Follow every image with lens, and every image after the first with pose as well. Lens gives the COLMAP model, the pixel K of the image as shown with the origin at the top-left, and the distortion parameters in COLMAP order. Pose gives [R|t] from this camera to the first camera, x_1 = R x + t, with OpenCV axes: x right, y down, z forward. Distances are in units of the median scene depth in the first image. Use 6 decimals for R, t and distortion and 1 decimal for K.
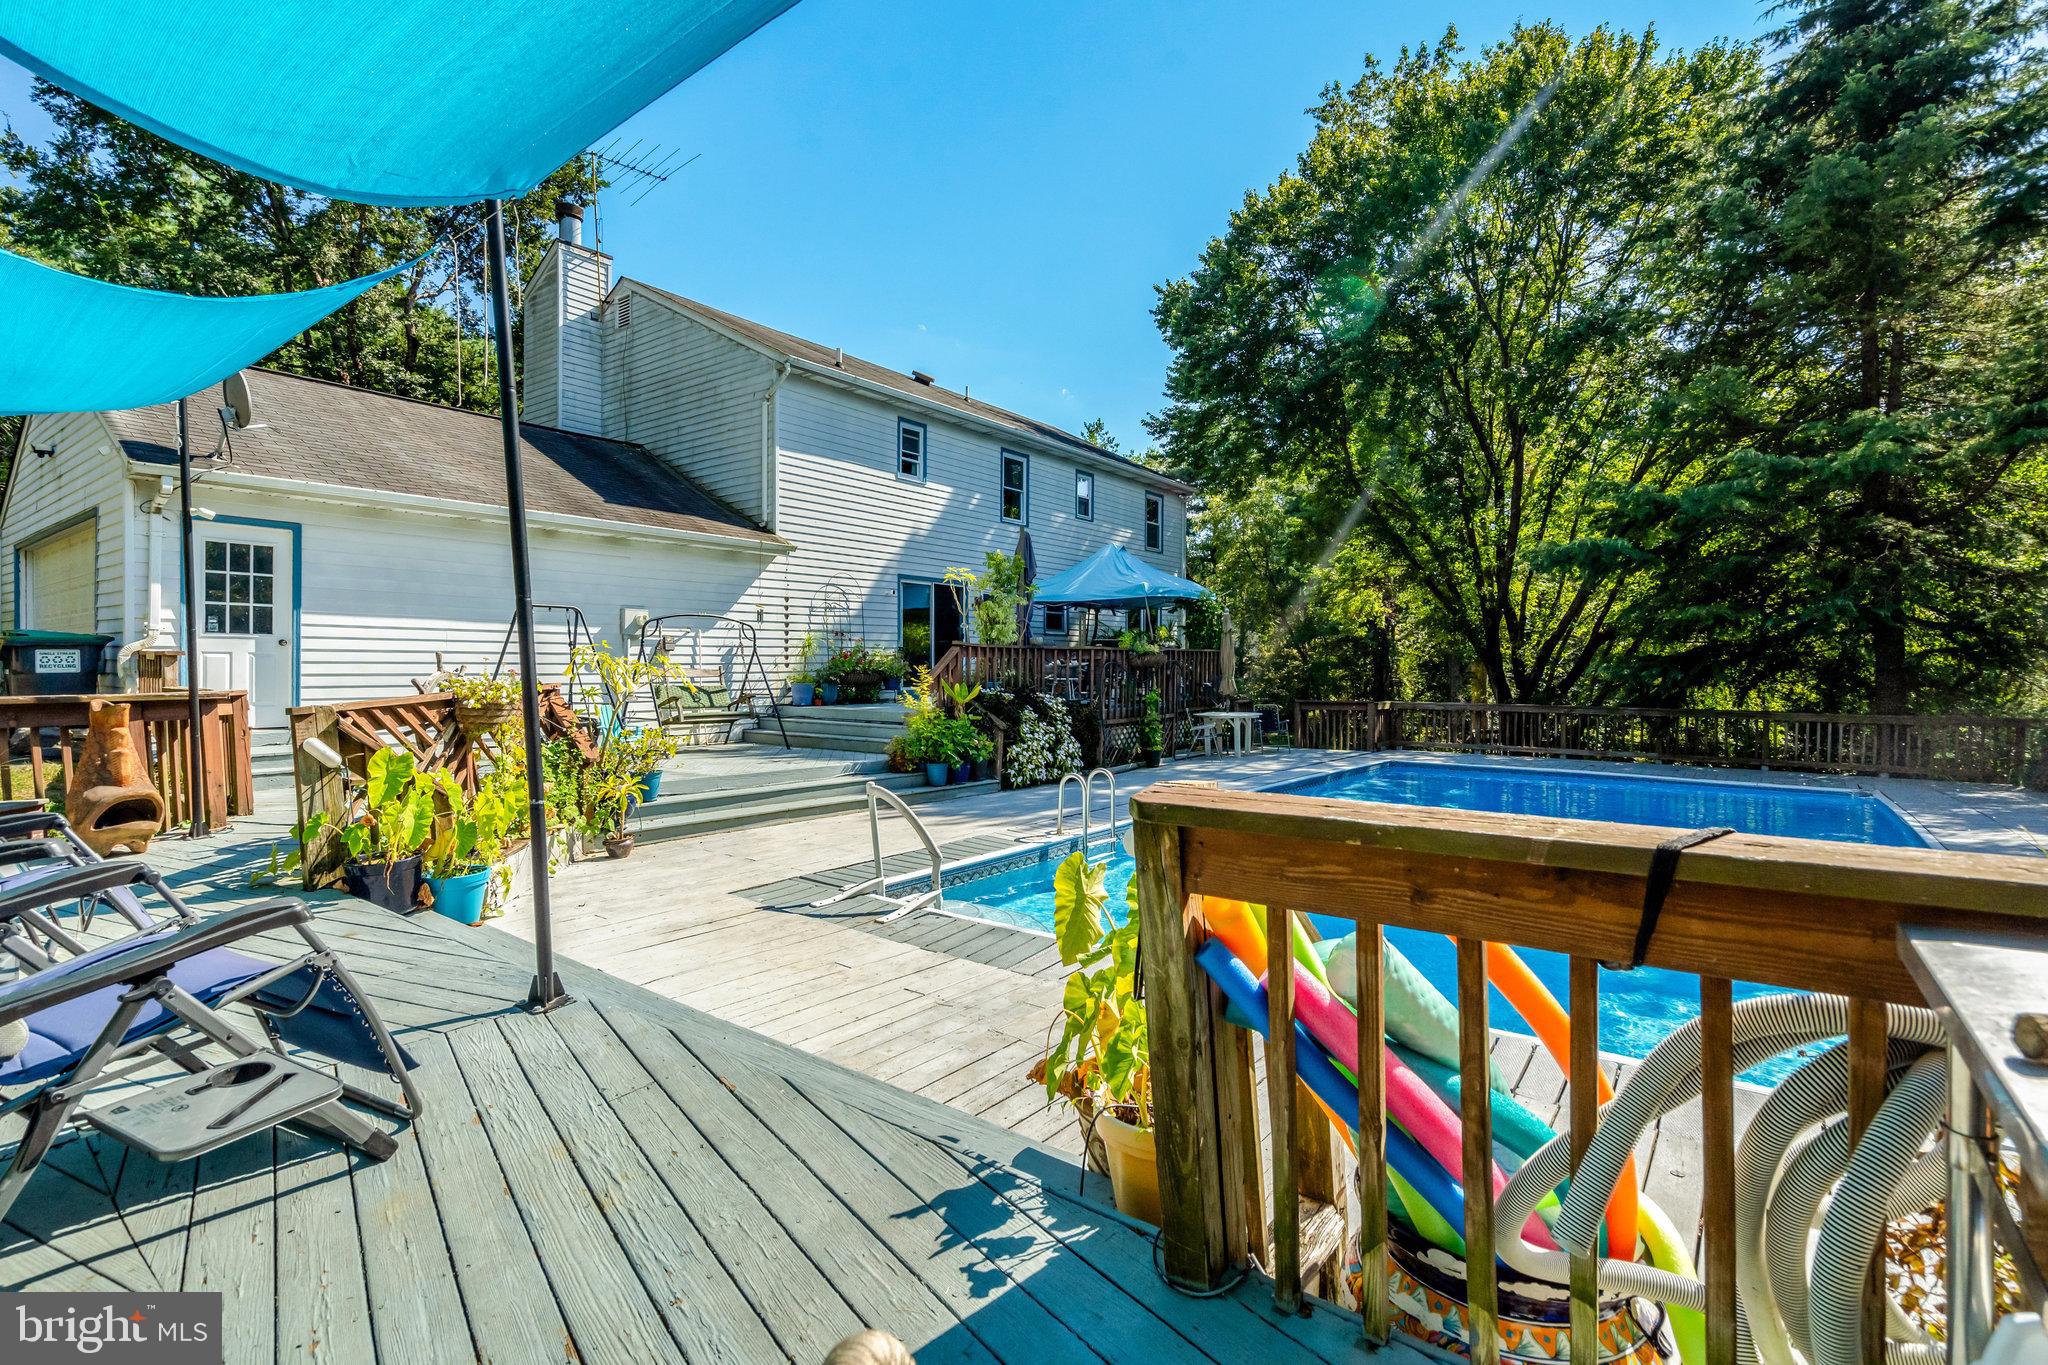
lens RADIAL K [[955.0, 0, 1043.6], [0, 955.0, 661.8], [0, 0, 1]] dist [-0.002759, 0.001783]
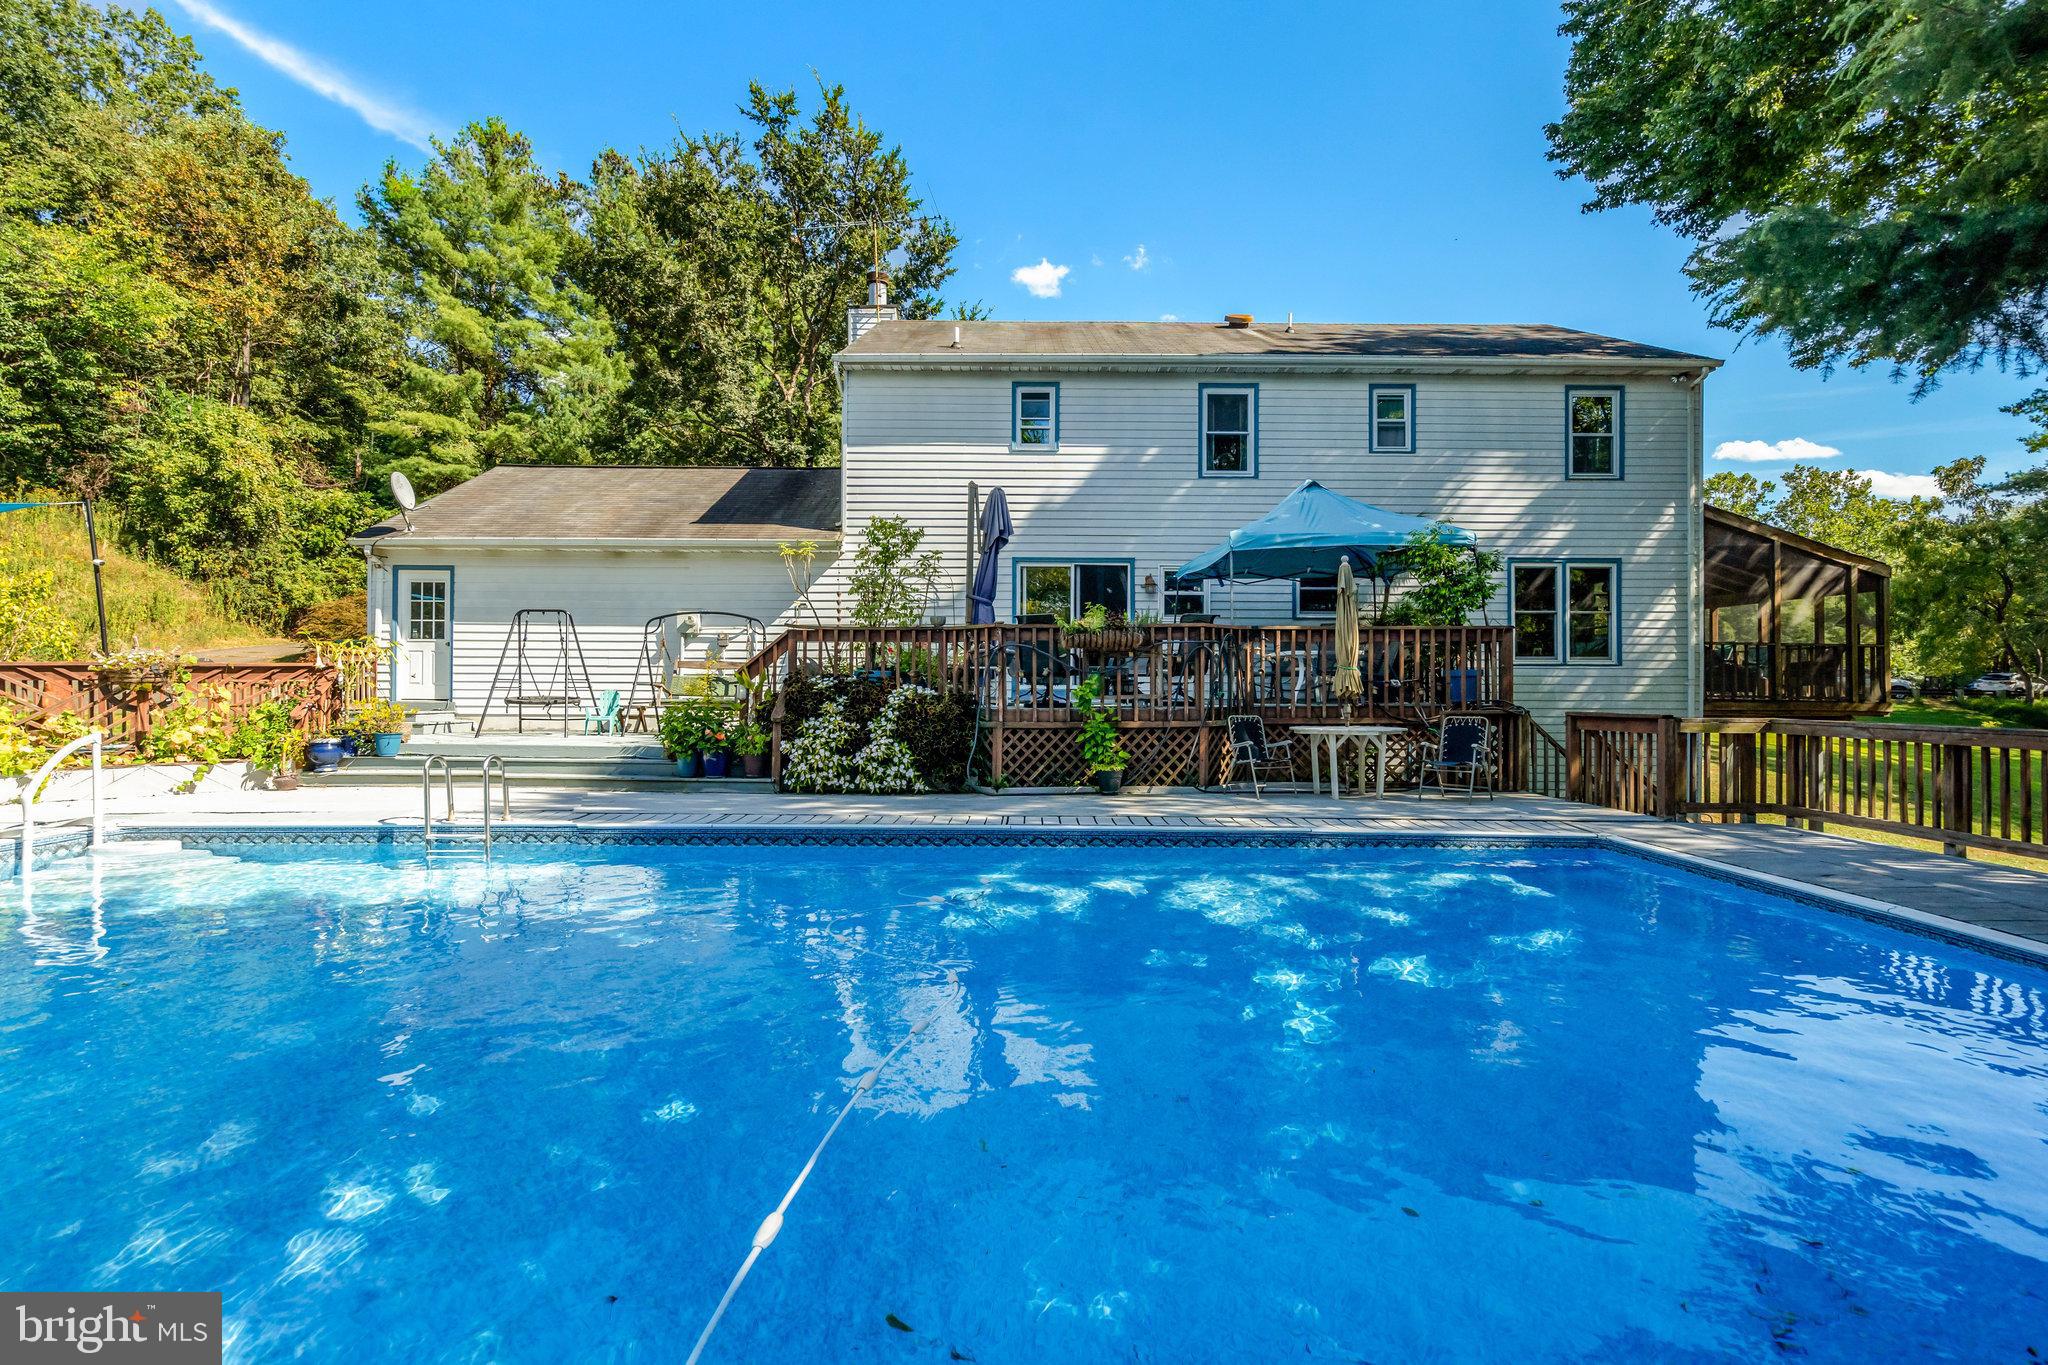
lens RADIAL K [[955.0, 0, 1030.3], [0, 955.0, 669.5], [0, 0, 1]] dist [-0.002759, 0.001783]
pose [[0.599327, -0.015122, -0.800362, 0.559241], [0.001685, 0.999843, -0.017629, 0.027675], [0.800503, 0.009217, 0.599258, 0.471964]]
